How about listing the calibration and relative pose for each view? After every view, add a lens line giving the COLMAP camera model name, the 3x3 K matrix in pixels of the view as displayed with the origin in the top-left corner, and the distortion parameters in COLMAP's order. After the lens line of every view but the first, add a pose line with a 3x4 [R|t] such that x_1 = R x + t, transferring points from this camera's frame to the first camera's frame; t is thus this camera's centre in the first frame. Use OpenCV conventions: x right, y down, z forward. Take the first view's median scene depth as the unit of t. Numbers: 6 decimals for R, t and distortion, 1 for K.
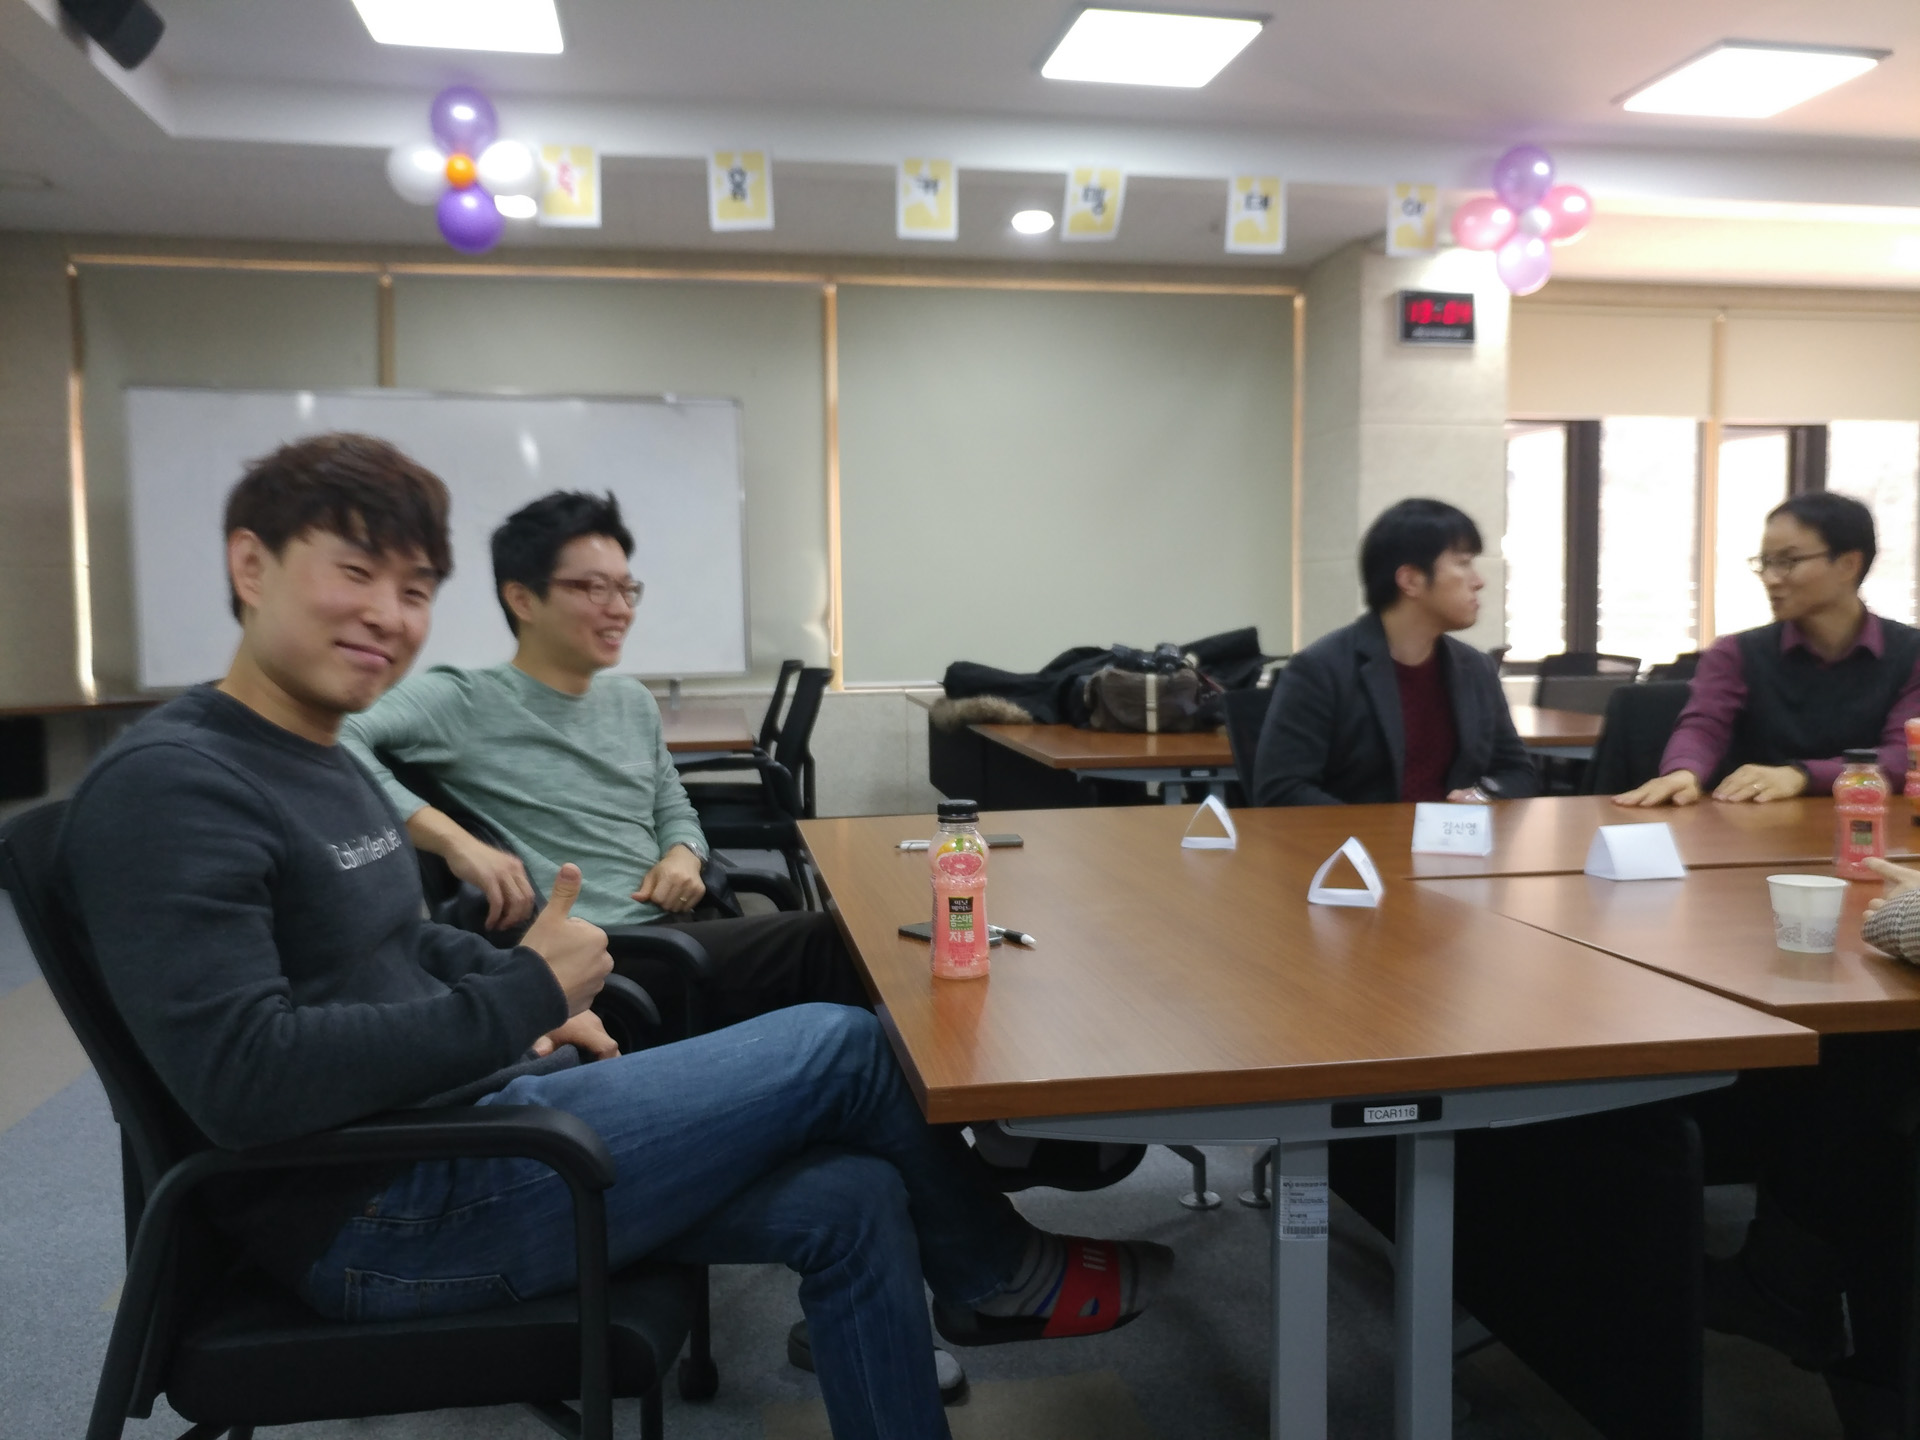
lens RADIAL K [[1609.1, 0, 951.0], [0, 1609.1, 723.1], [0, 0, 1]] dist [-0.000129, 0.042442]
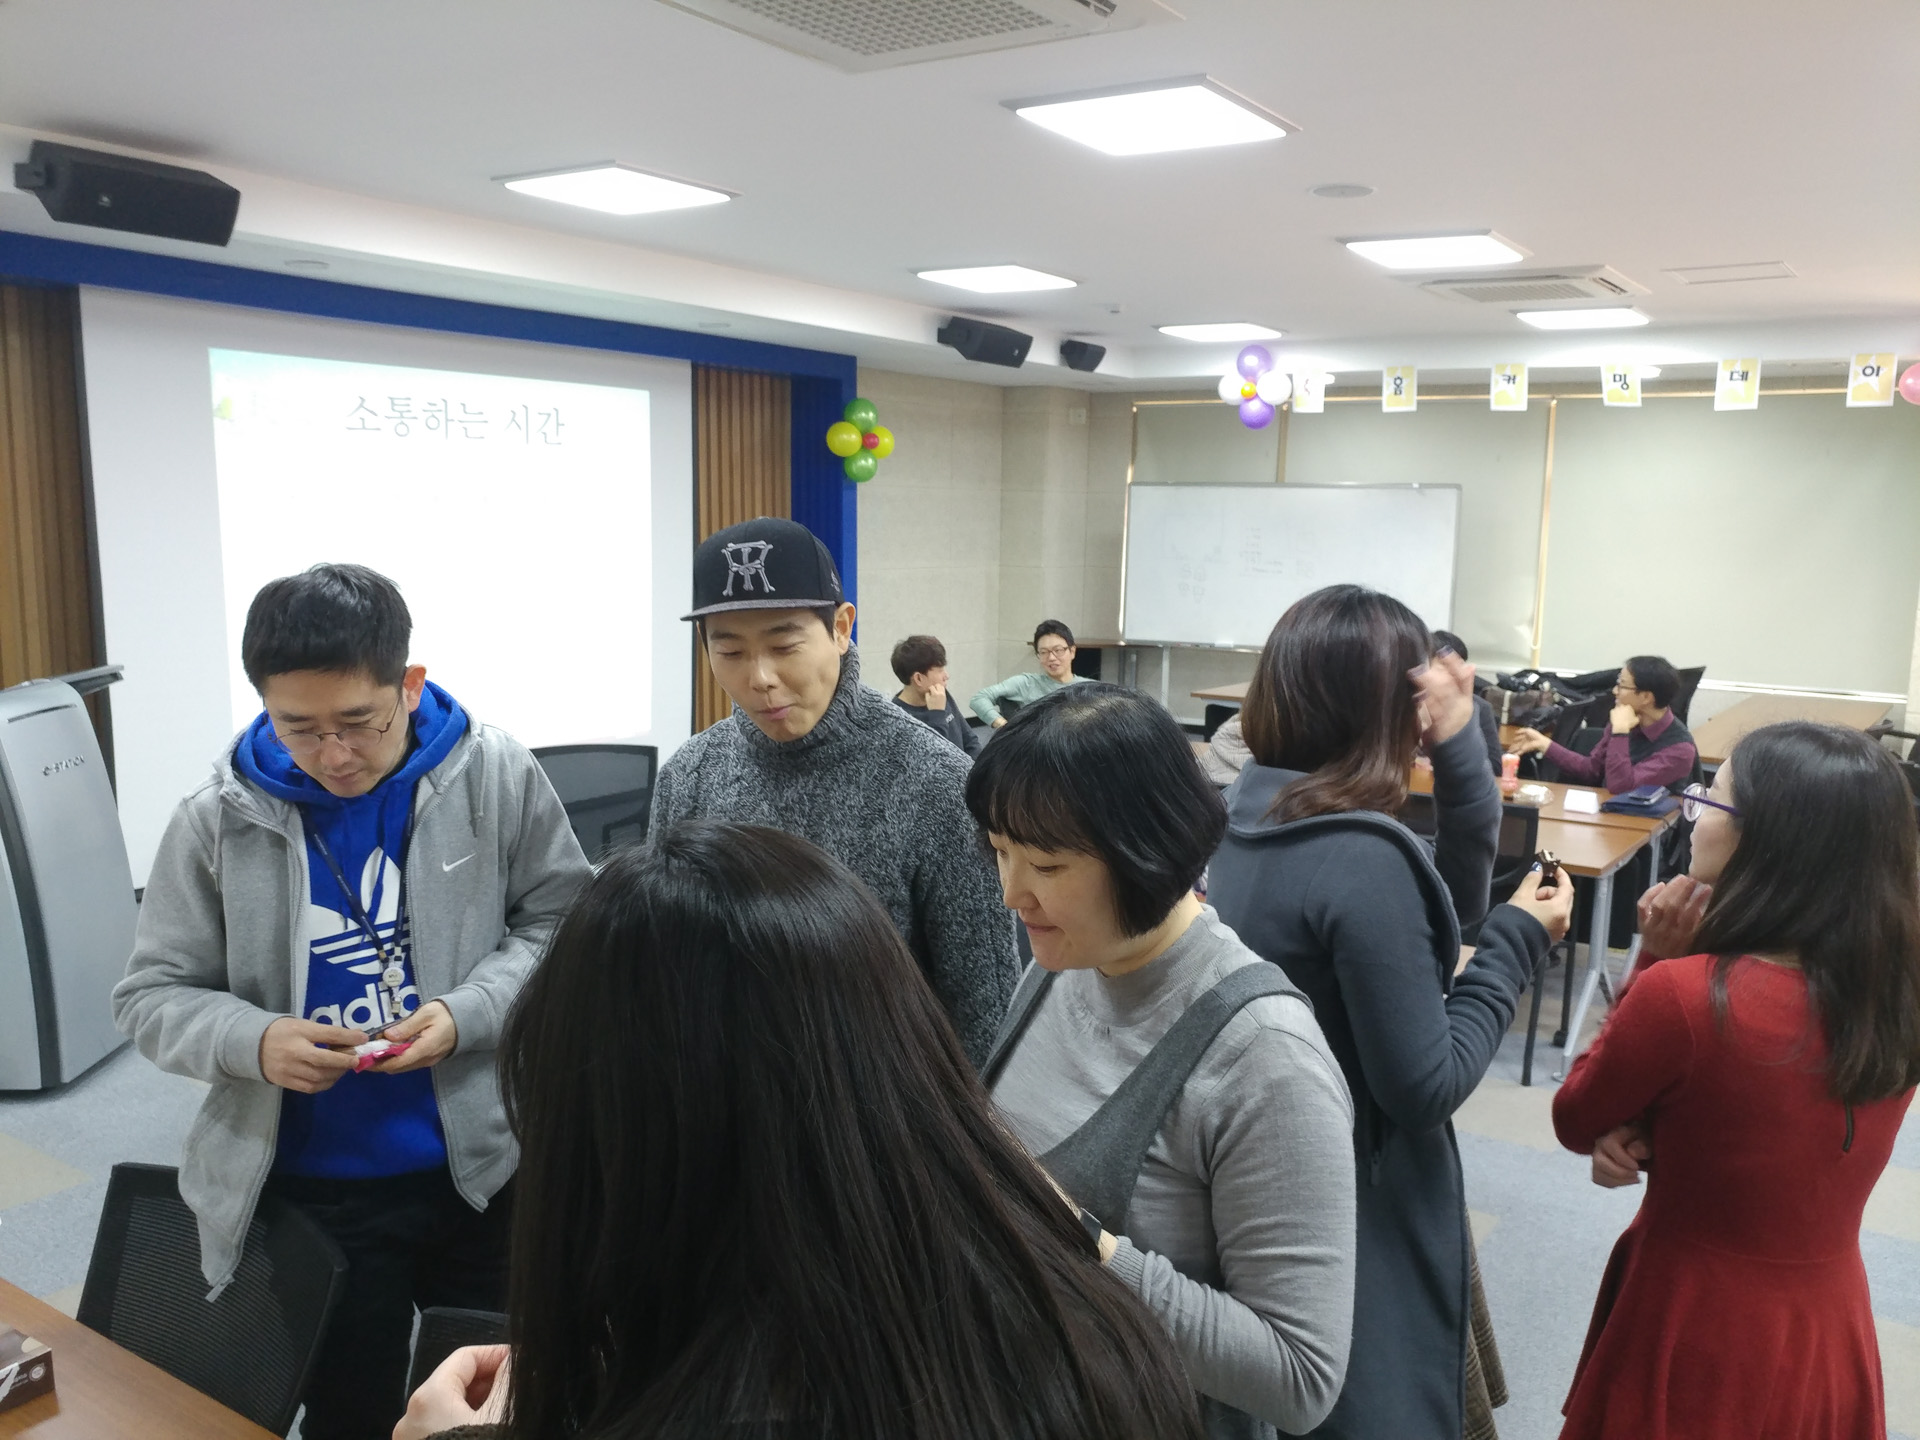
lens RADIAL K [[1609.1, 0, 961.3], [0, 1609.1, 723.2], [0, 0, 1]] dist [-0.000129, 0.042442]
pose [[0.729045, 0.112203, -0.675207, 0.693569], [-0.068976, 0.993494, 0.090619, -0.089882], [0.680981, -0.019492, 0.732041, -0.569220]]
